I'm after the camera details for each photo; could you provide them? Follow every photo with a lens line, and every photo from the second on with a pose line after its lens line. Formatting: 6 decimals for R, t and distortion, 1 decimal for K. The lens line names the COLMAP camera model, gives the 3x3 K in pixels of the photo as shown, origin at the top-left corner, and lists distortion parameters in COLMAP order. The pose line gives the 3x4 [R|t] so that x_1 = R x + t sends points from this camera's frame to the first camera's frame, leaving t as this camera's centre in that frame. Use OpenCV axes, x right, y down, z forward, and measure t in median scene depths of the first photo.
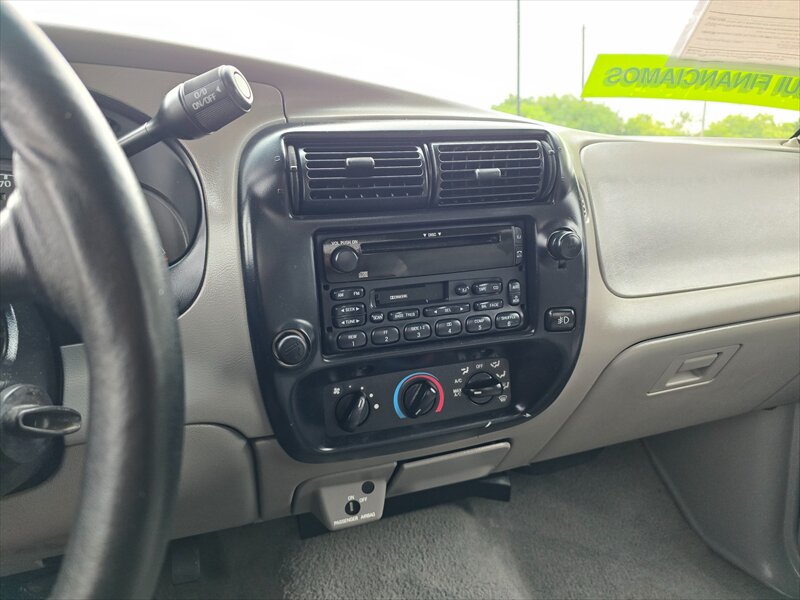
lens RADIAL K [[551.3, 0, 400.0], [0, 551.3, 300.0], [0, 0, 1]] dist [0.008709, -0.004262]
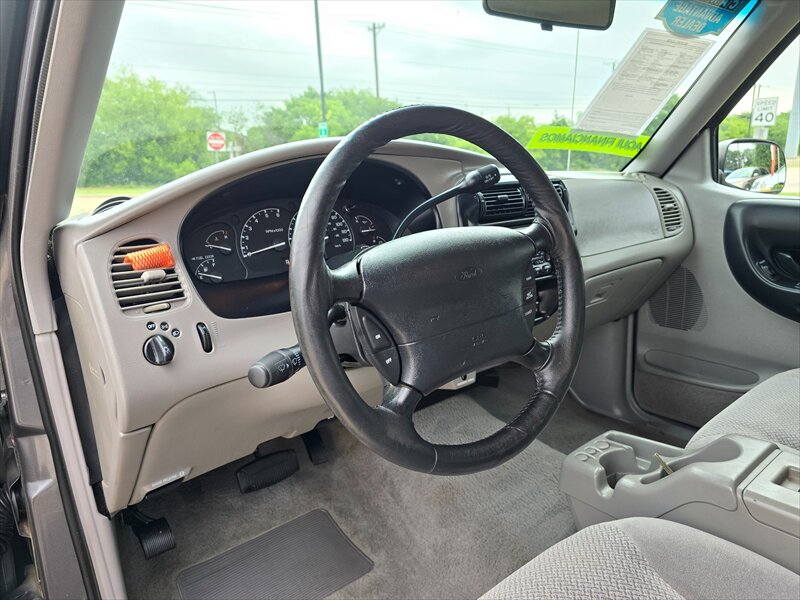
lens RADIAL K [[551.3, 0, 400.0], [0, 551.3, 300.0], [0, 0, 1]] dist [0.008709, -0.004262]
pose [[0.939611, -0.075531, 0.333805, -0.653460], [0.070838, 0.997143, 0.026229, 0.038362], [-0.334832, -0.000999, 0.942277, -0.500575]]
